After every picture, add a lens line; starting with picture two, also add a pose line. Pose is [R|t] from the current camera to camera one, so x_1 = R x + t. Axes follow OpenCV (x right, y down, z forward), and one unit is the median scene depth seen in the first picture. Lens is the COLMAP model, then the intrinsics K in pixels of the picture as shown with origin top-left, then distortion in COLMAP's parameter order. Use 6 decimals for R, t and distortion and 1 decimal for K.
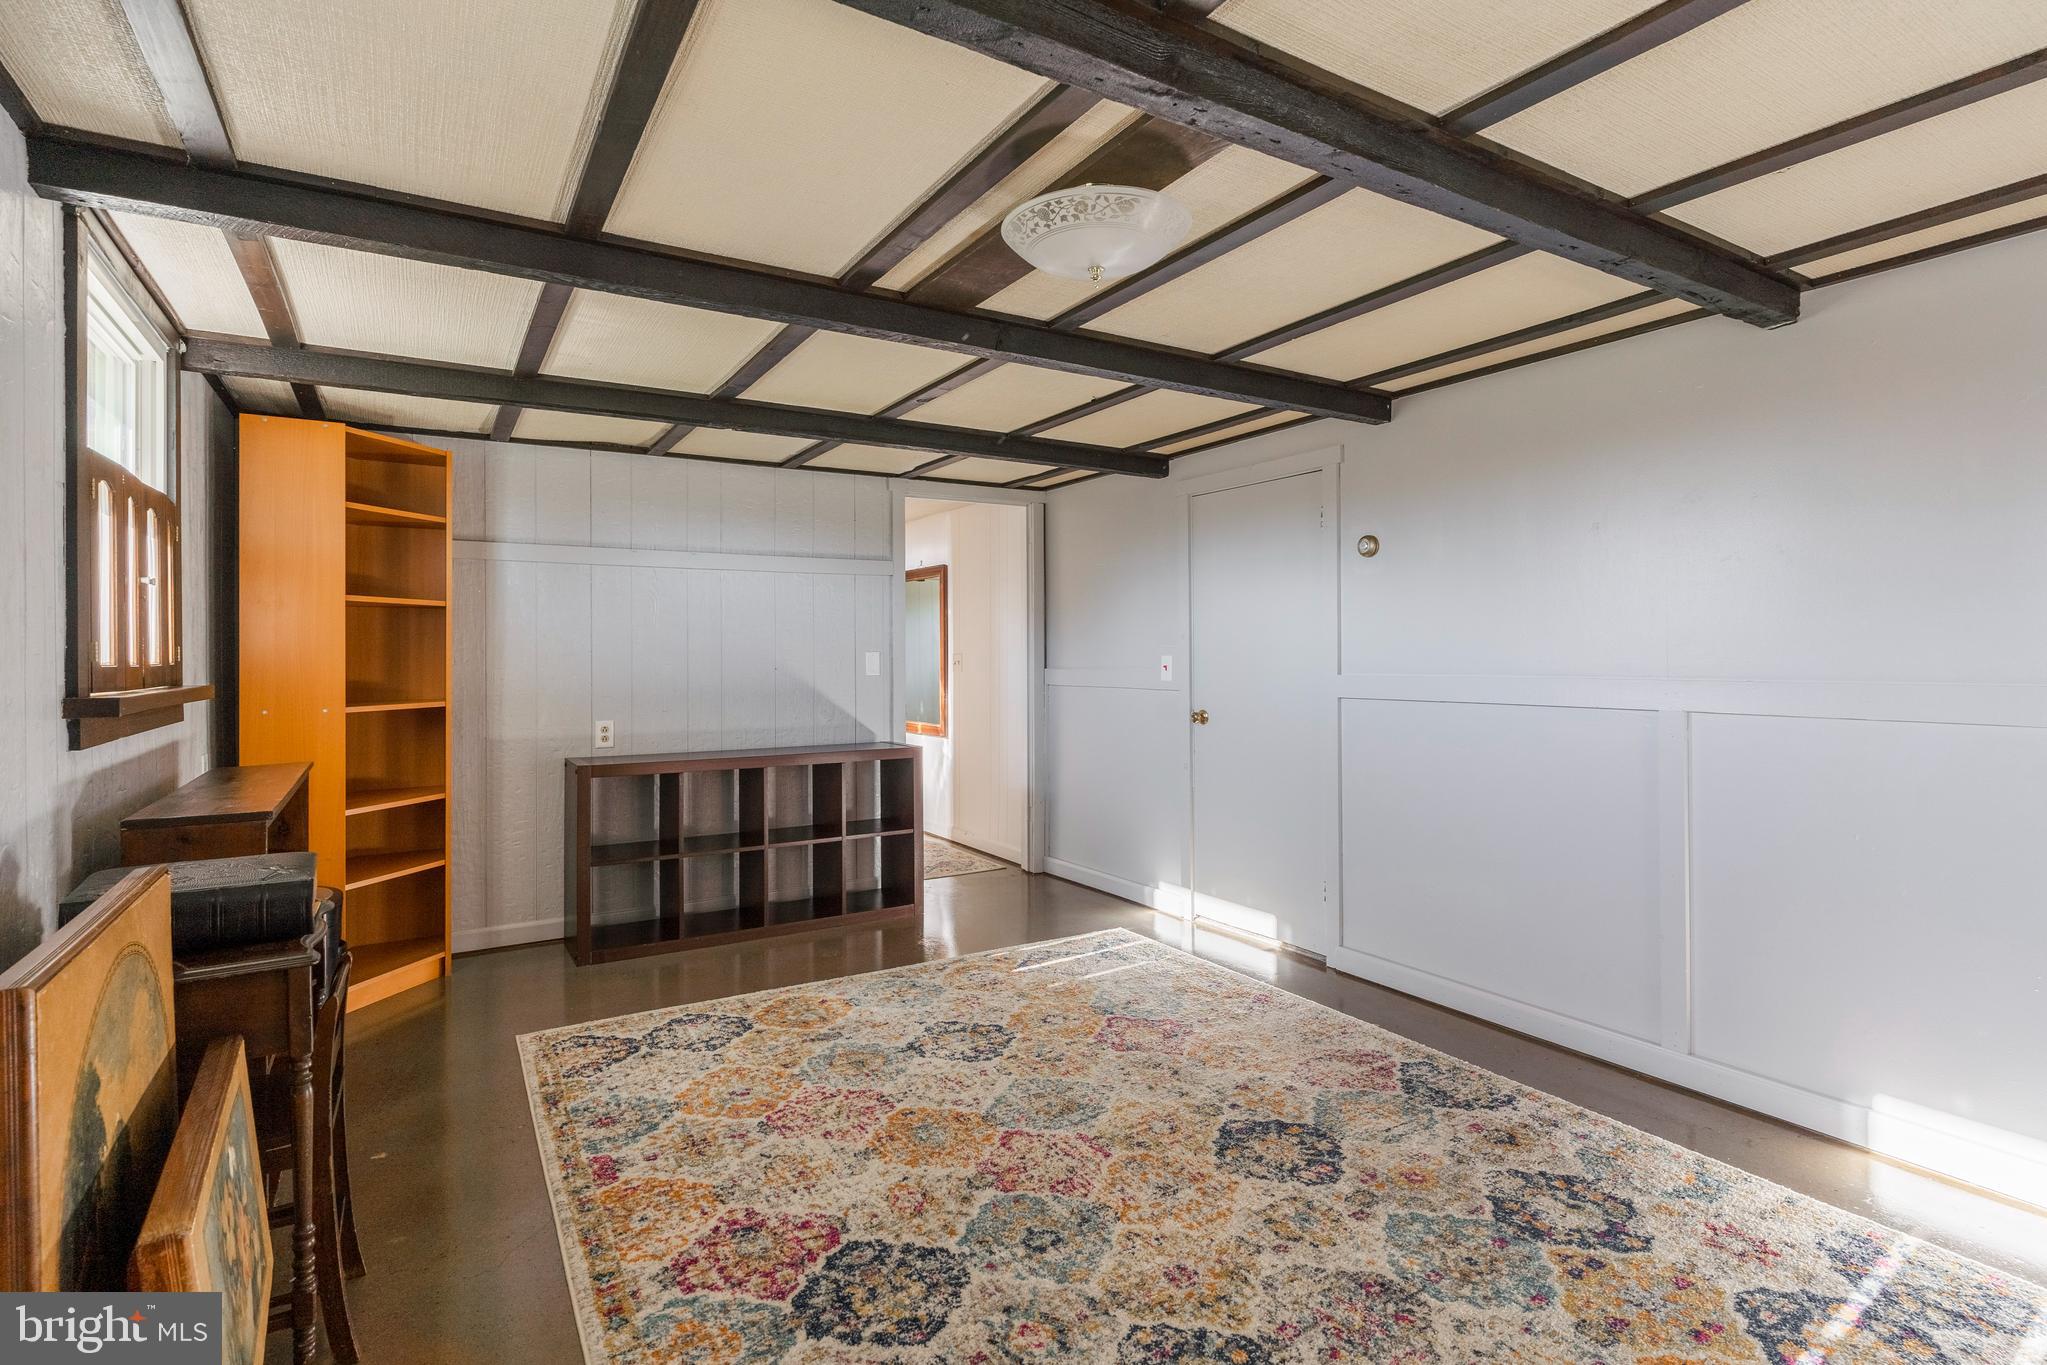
lens RADIAL K [[993.1, 0, 1027.2], [0, 993.1, 673.2], [0, 0, 1]] dist [0.002712, 0.000137]
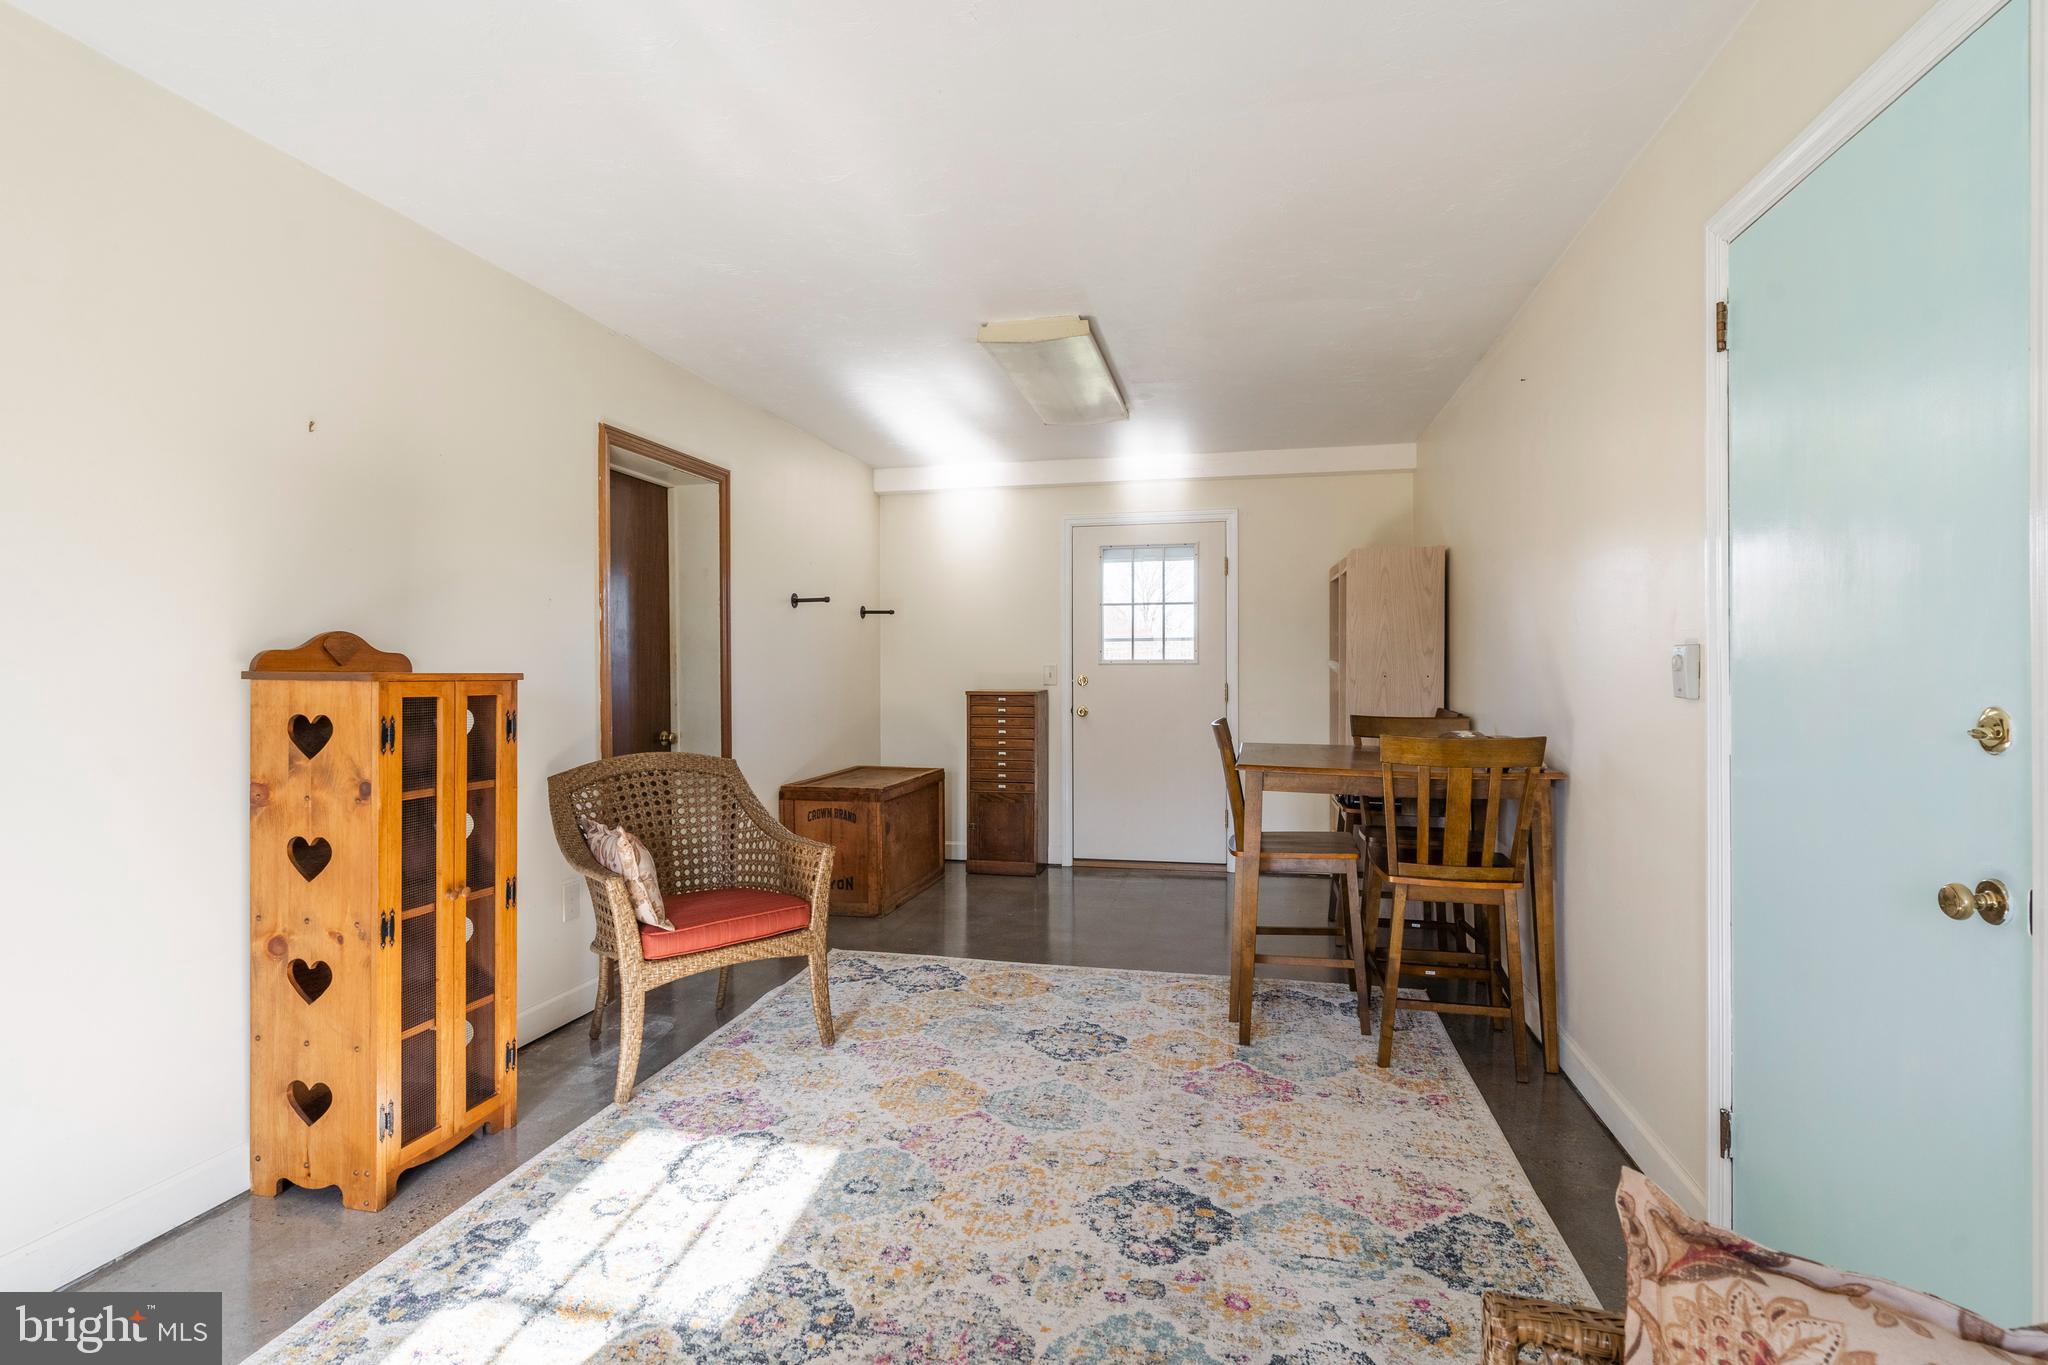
lens RADIAL K [[993.6, 0, 1027.7], [0, 993.6, 673.2], [0, 0, 1]] dist [0.002712, 0.000137]
pose [[0.725712, 0.010889, -0.687912, 0.787605], [-0.023263, 0.999691, -0.008717, -0.010811], [0.687605, 0.022329, 0.725742, 0.244327]]
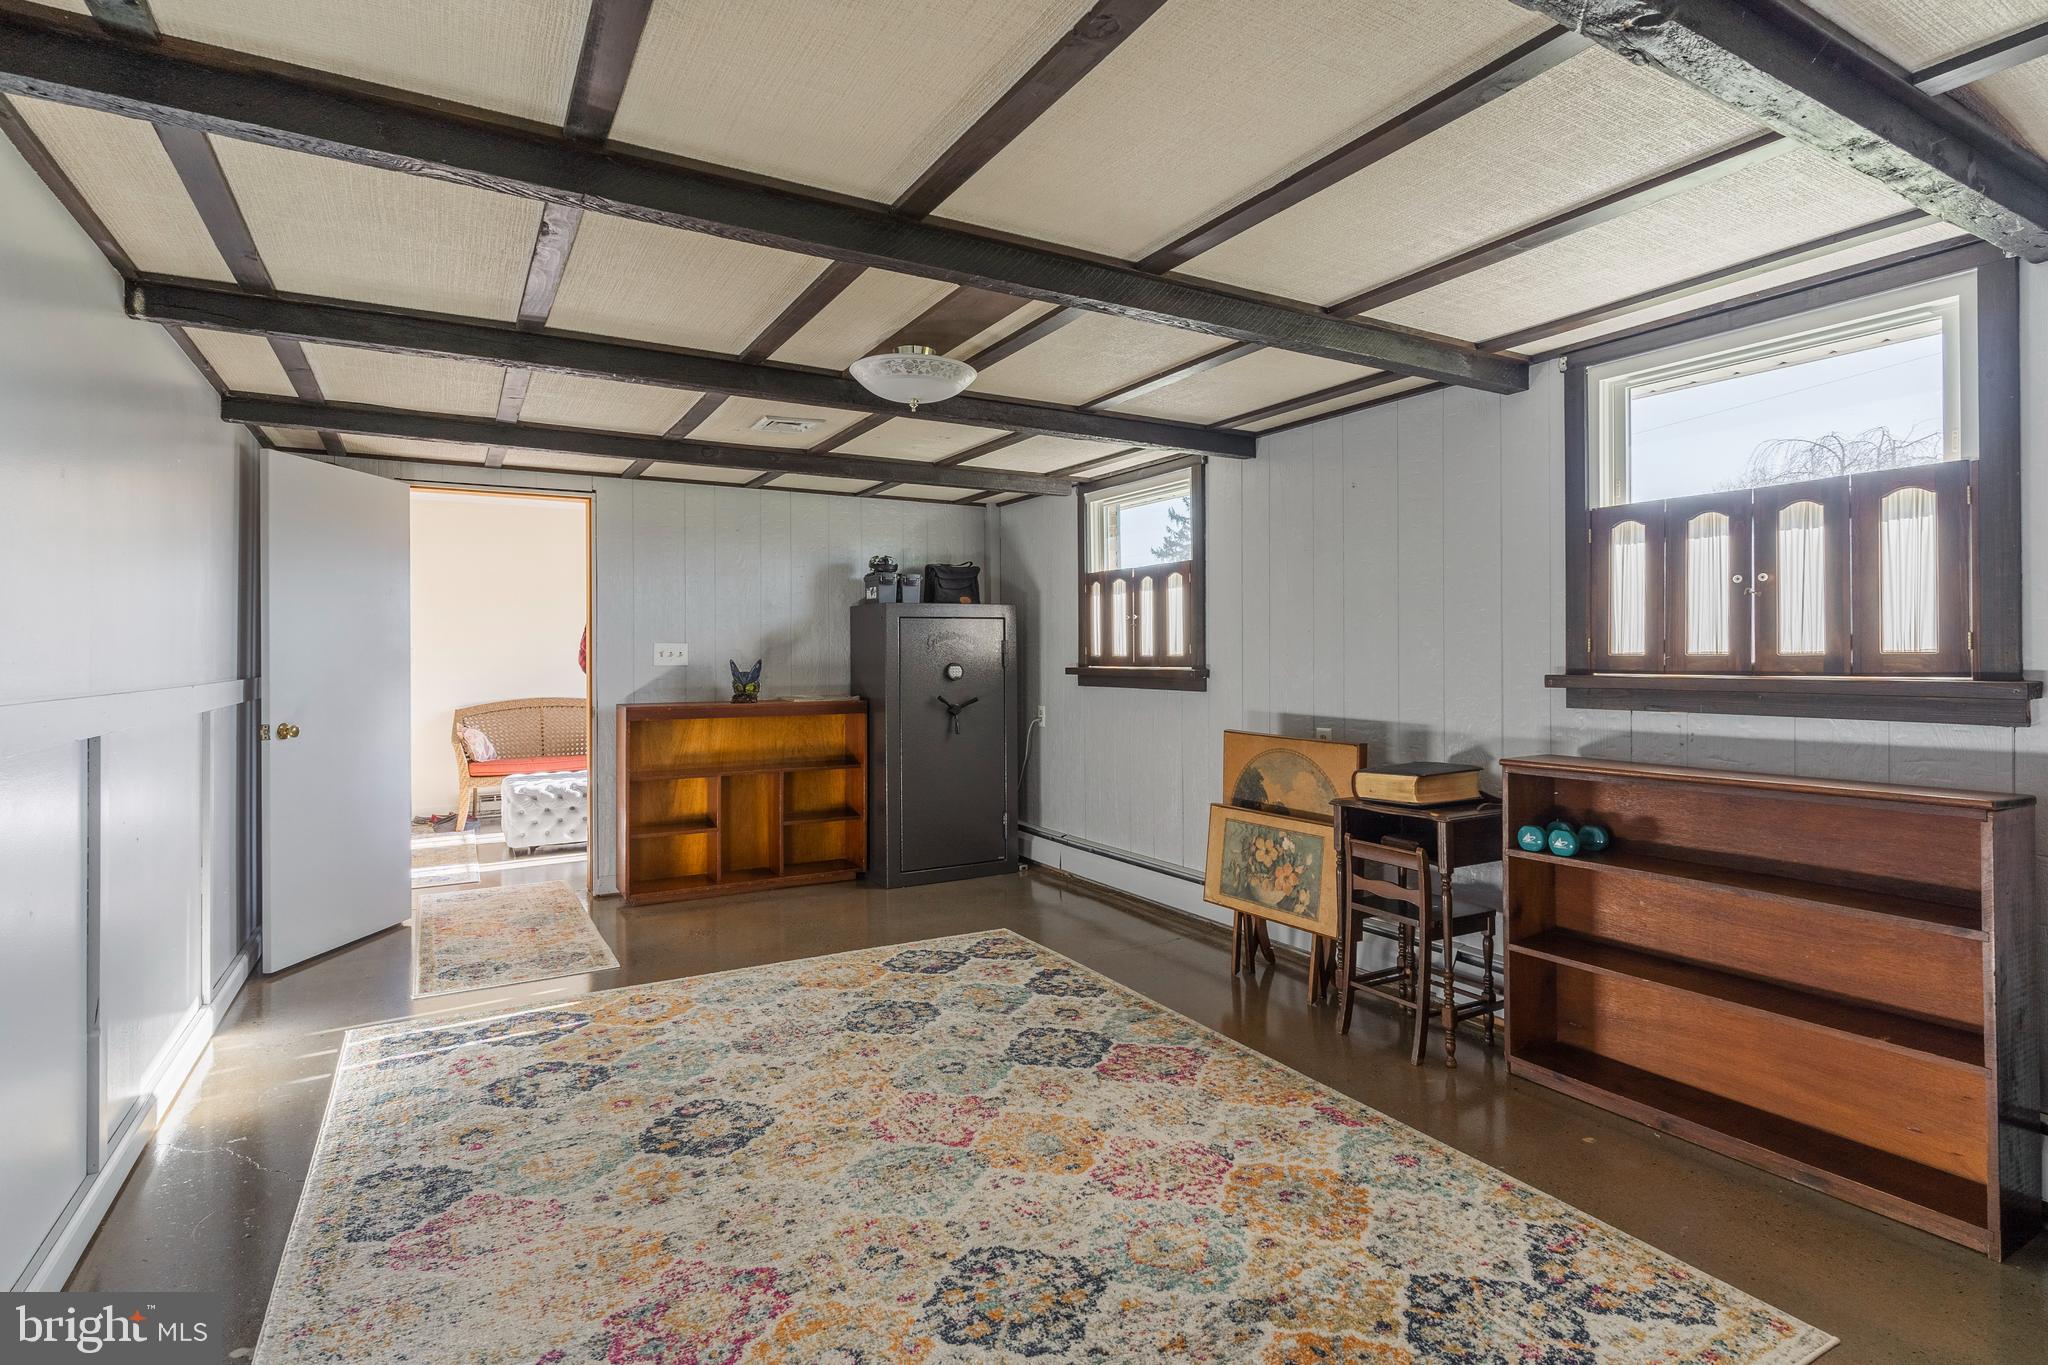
lens RADIAL K [[993.6, 0, 1027.7], [0, 993.6, 673.2], [0, 0, 1]] dist [0.002712, 0.000137]
pose [[-0.999244, 0.010491, 0.037443, -0.125855], [0.011819, 0.999302, 0.035430, -0.029659], [-0.037045, 0.035846, -0.998670, 2.009294]]
